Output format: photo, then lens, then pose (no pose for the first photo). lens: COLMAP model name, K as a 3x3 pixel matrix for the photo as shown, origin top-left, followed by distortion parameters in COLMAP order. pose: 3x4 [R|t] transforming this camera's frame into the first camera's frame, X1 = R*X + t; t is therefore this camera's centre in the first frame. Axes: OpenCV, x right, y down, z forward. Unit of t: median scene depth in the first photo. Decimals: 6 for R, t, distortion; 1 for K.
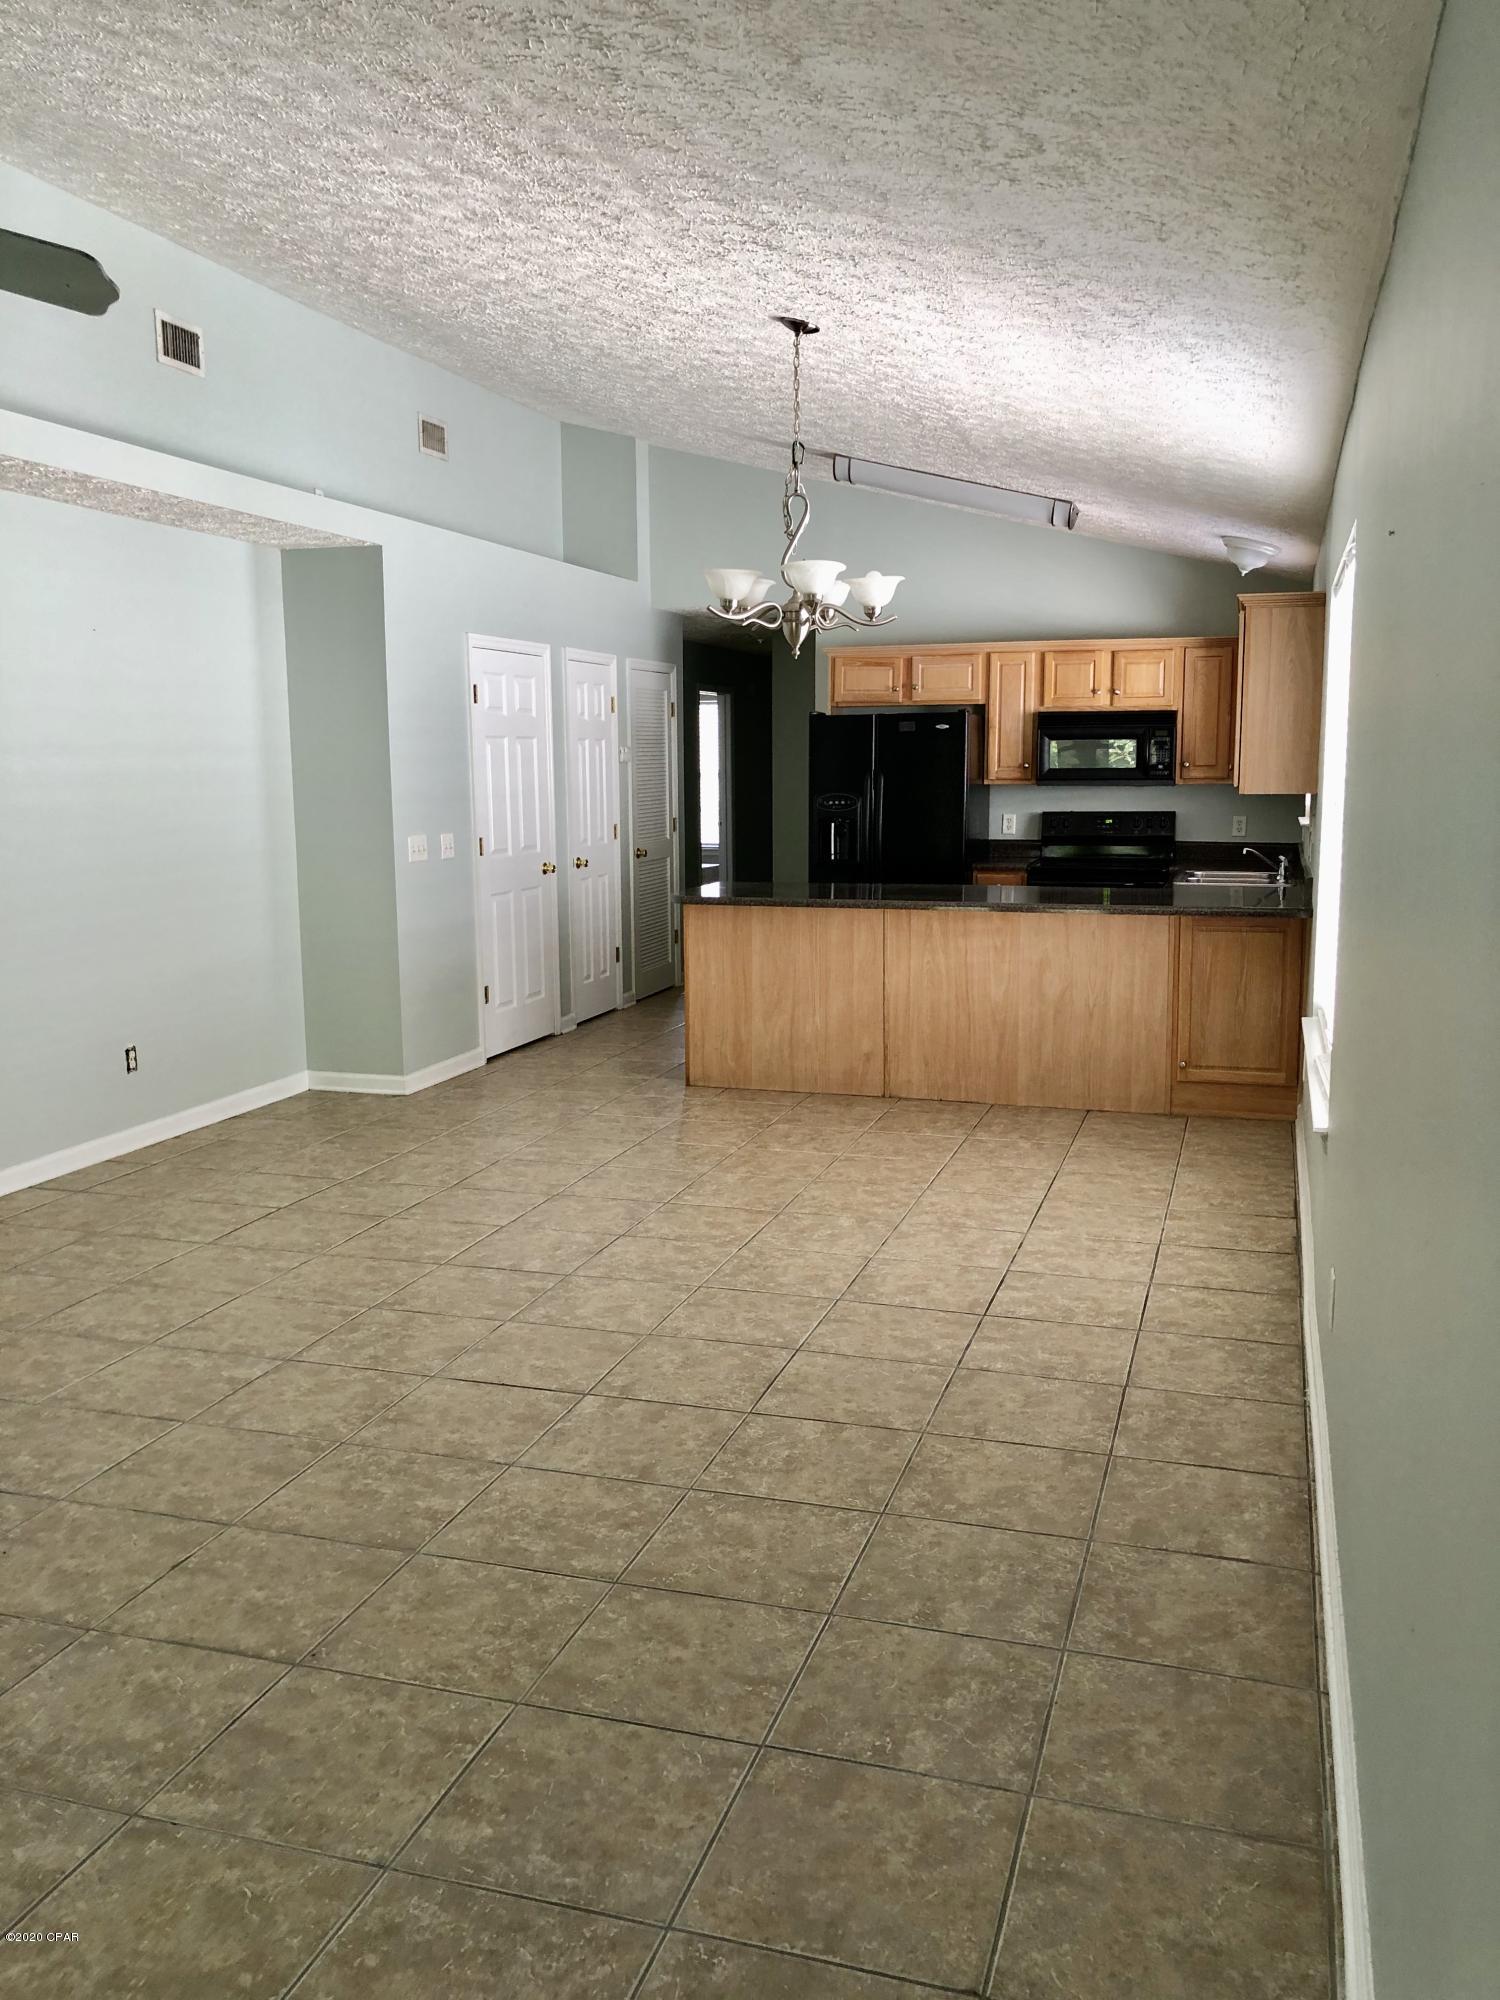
lens RADIAL K [[1655.4, 0, 757.5], [0, 1655.4, 994.0], [0, 0, 1]] dist [0.048073, -0.007728]
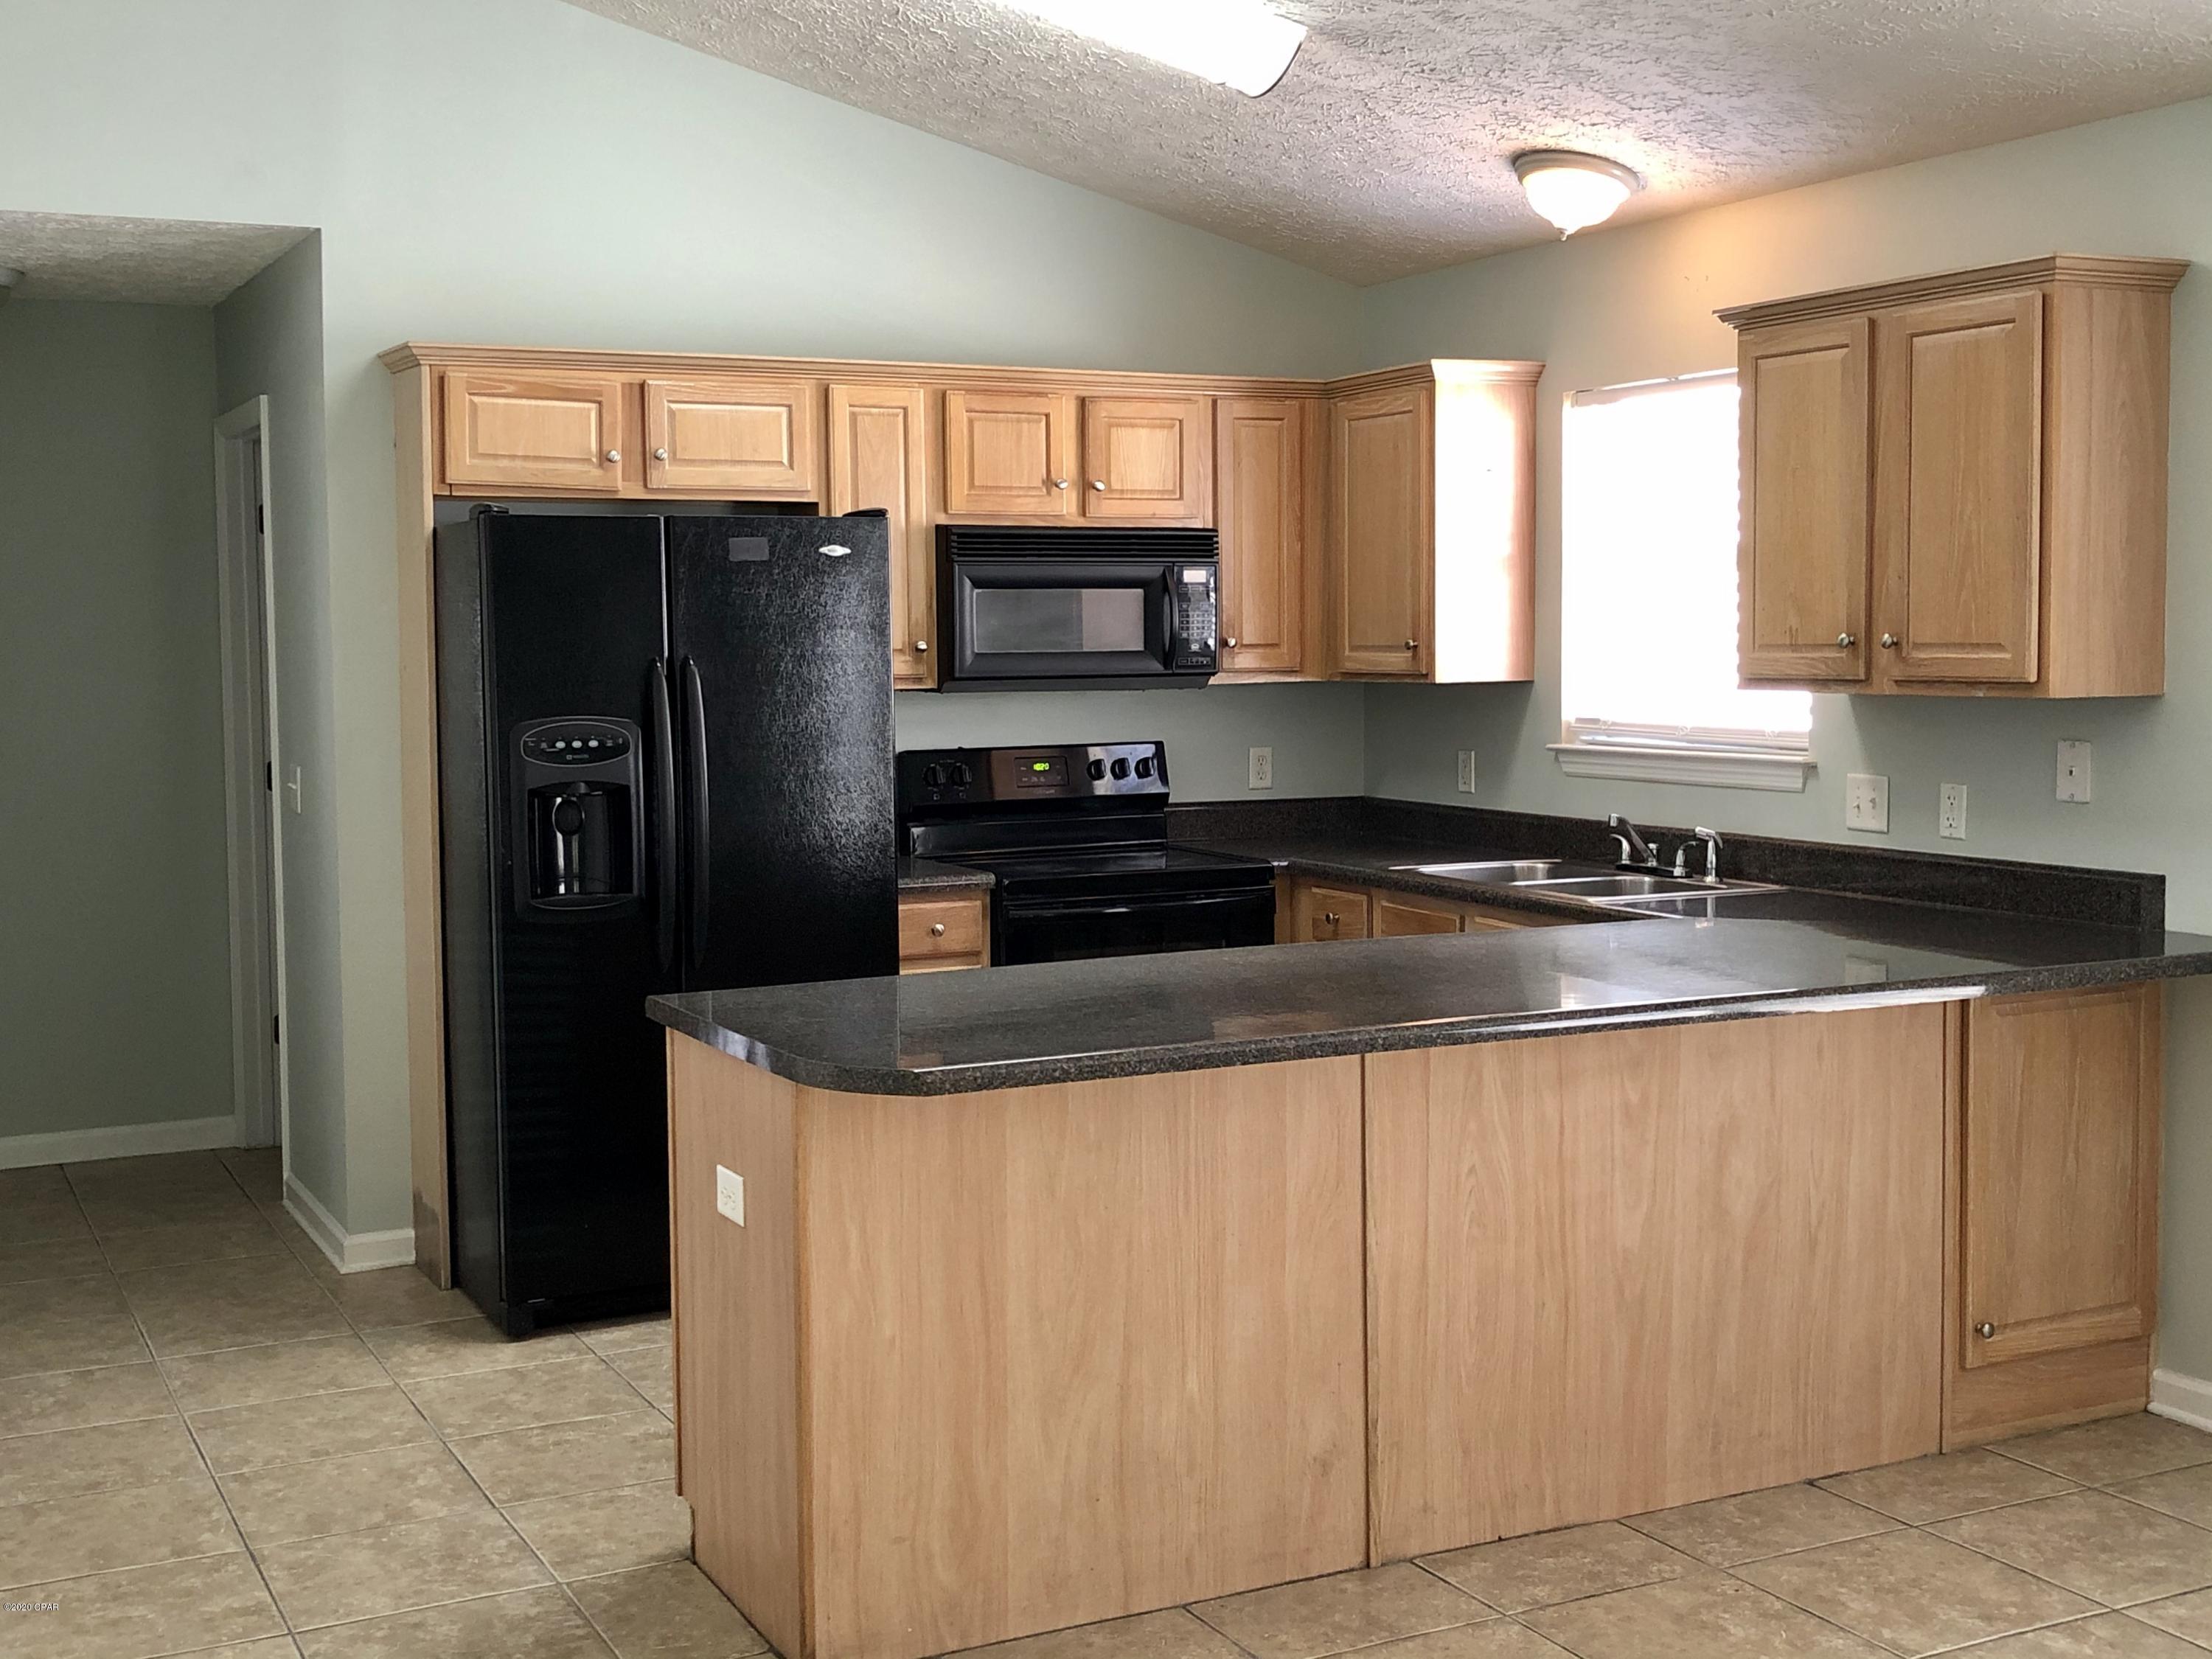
lens RADIAL K [[2596.4, 0, 1104.6], [0, 2596.4, 774.1], [0, 0, 1]] dist [0.016417, 0.002836]
pose [[0.721937, -0.043891, 0.690565, -0.336579], [0.106494, 0.993144, -0.048209, -0.084302], [-0.683715, 0.108345, 0.721662, 0.604865]]
